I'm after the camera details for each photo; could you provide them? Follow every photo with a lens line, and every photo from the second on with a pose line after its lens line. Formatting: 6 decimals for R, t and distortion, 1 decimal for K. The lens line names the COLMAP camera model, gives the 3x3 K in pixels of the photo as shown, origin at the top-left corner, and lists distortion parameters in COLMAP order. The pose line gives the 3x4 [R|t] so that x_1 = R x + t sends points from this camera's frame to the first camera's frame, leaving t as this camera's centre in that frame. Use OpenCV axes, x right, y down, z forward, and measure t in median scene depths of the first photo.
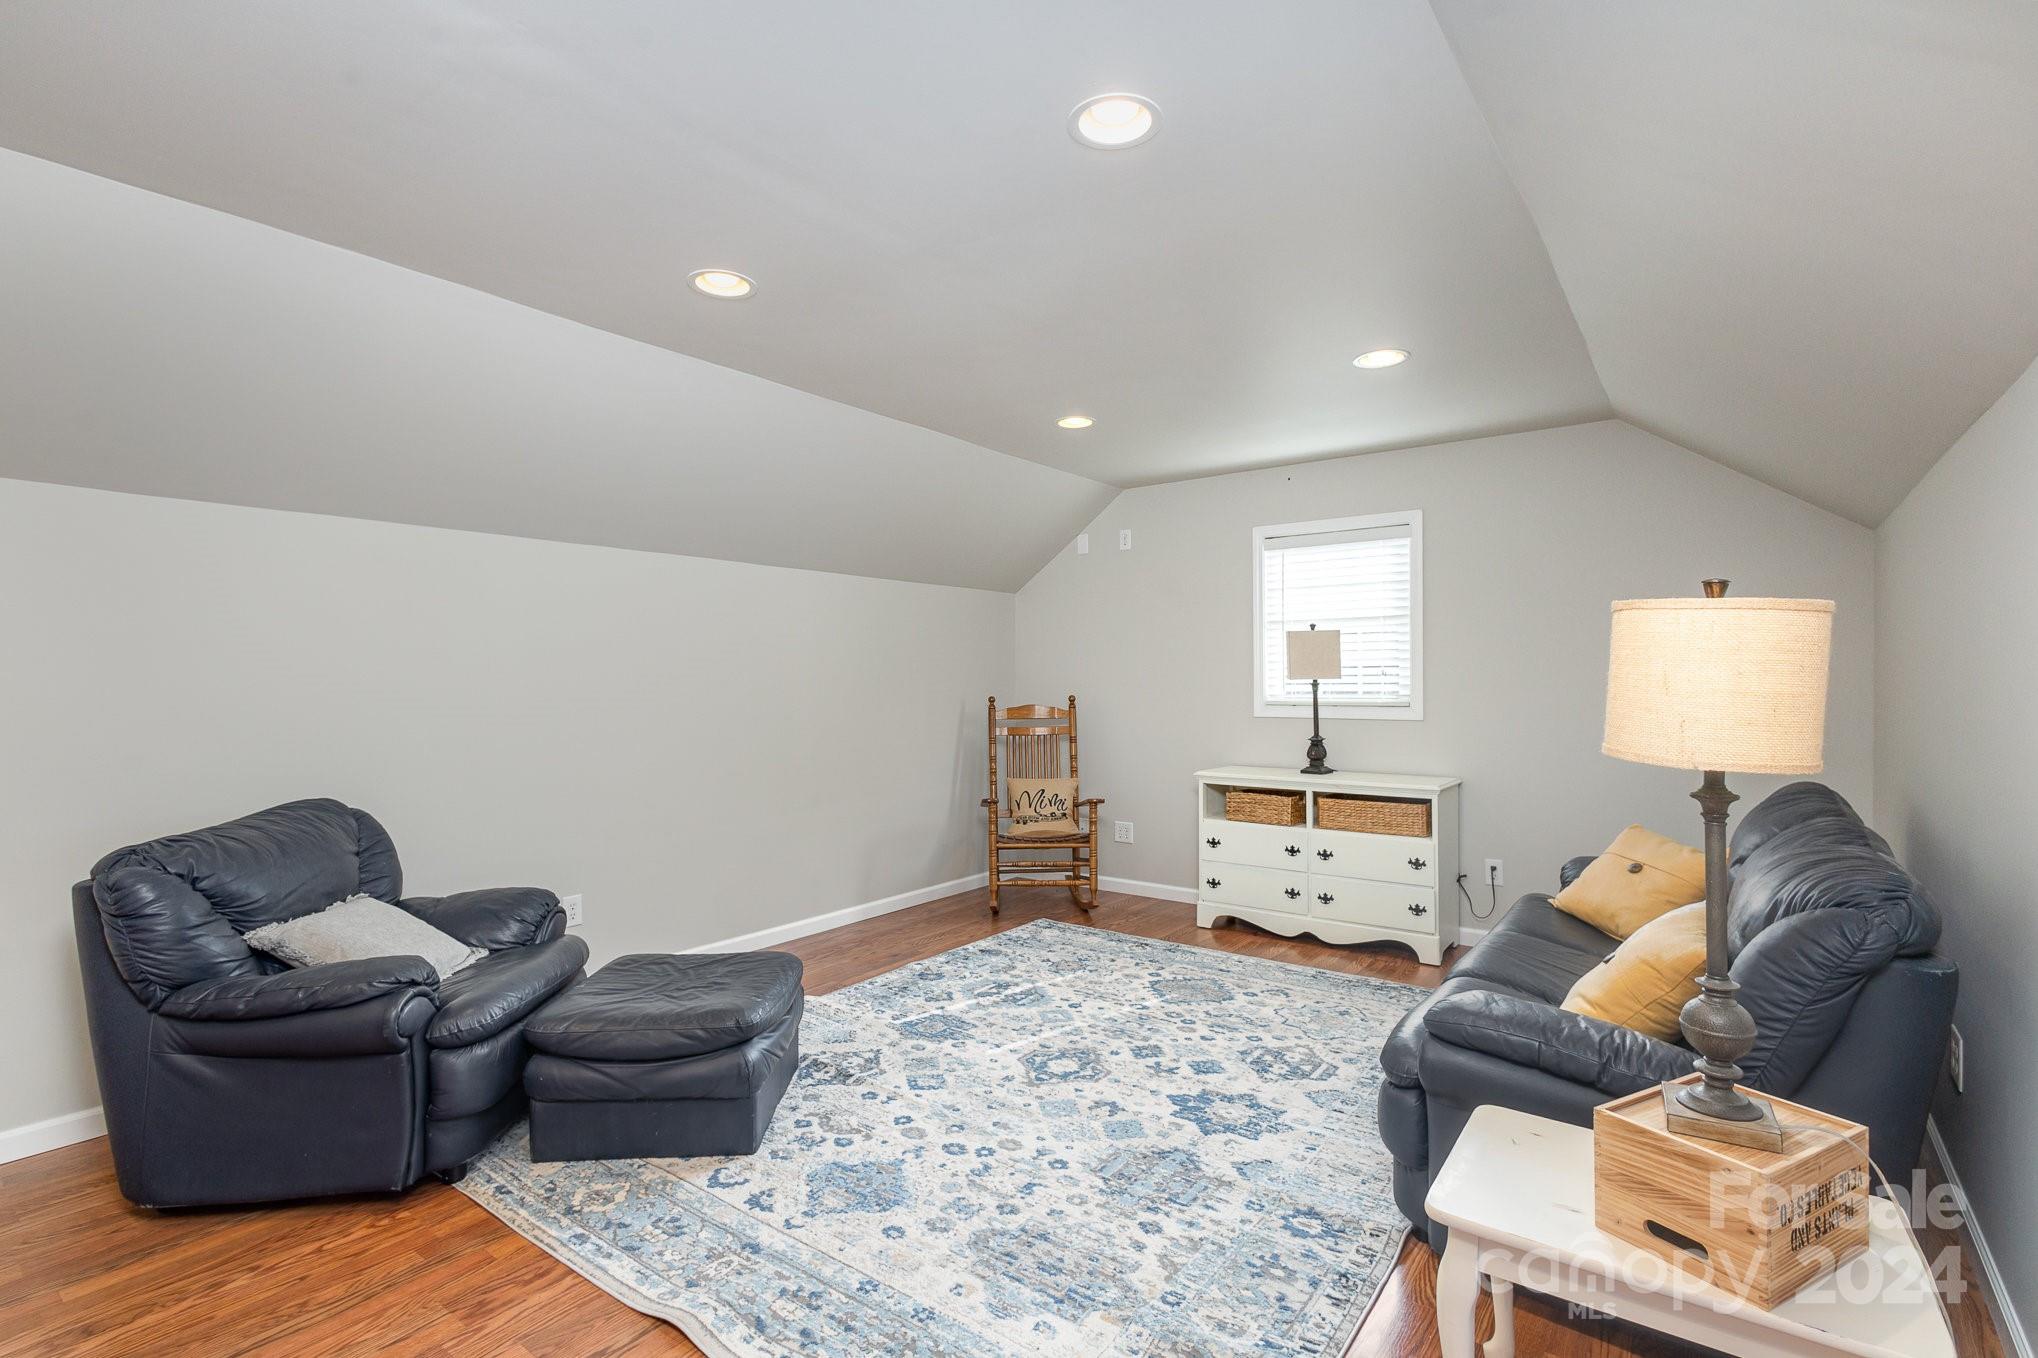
lens RADIAL K [[942.7, 0, 1023.7], [0, 942.7, 678.8], [0, 0, 1]] dist [0.001233, -0.000092]
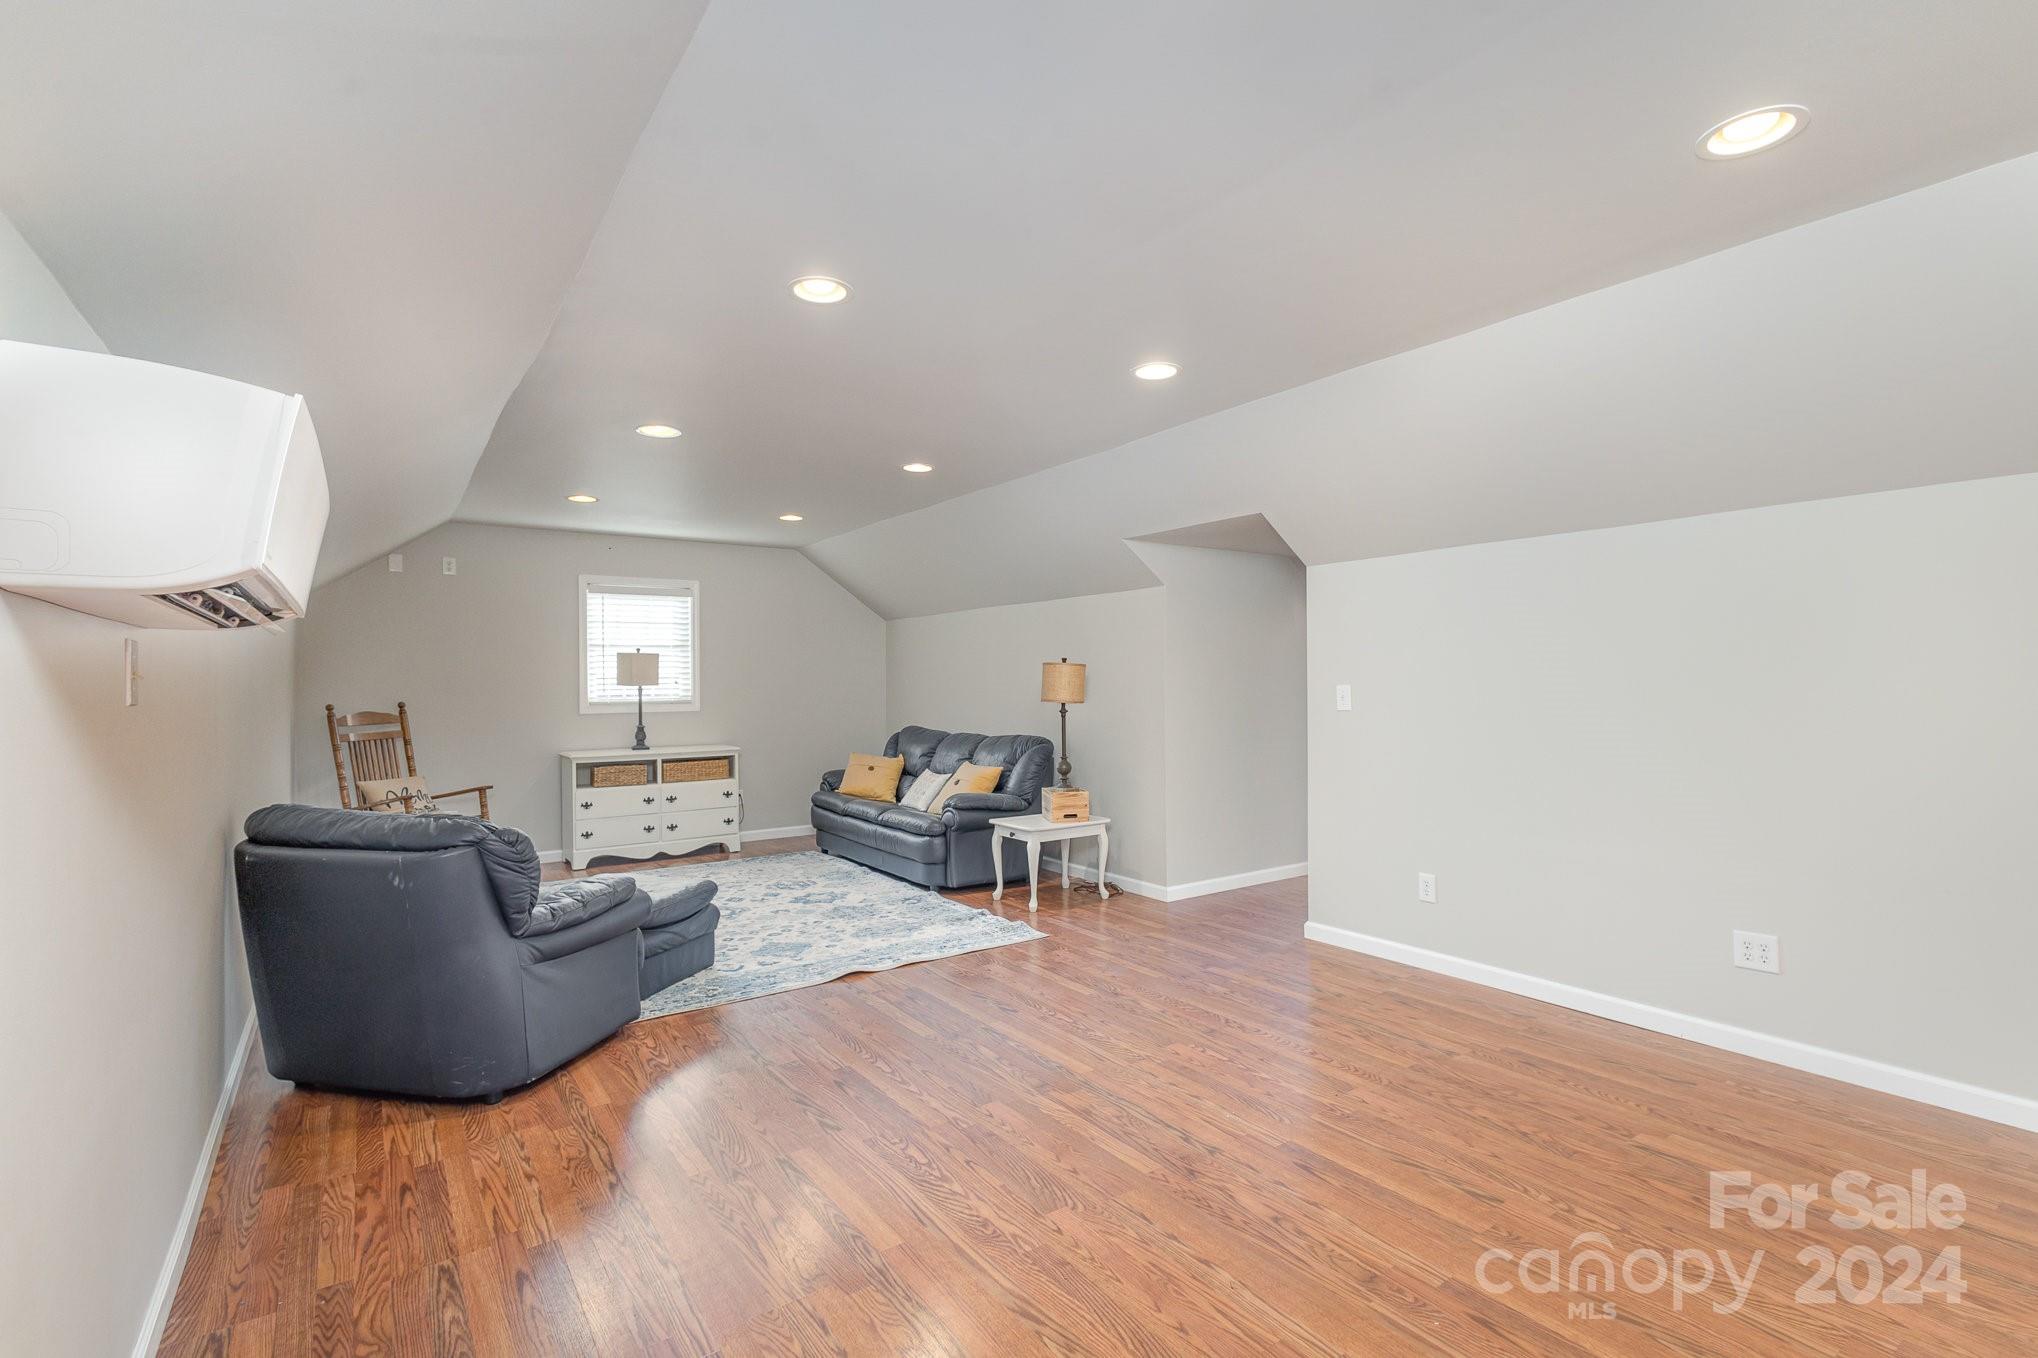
lens RADIAL K [[942.7, 0, 1020.4], [0, 942.7, 679.2], [0, 0, 1]] dist [0.001233, -0.000092]
pose [[0.326366, 0.001595, 0.945242, -0.908848], [0.003345, 0.999990, -0.002842, -0.004208], [-0.945238, 0.004090, 0.326357, -0.046922]]
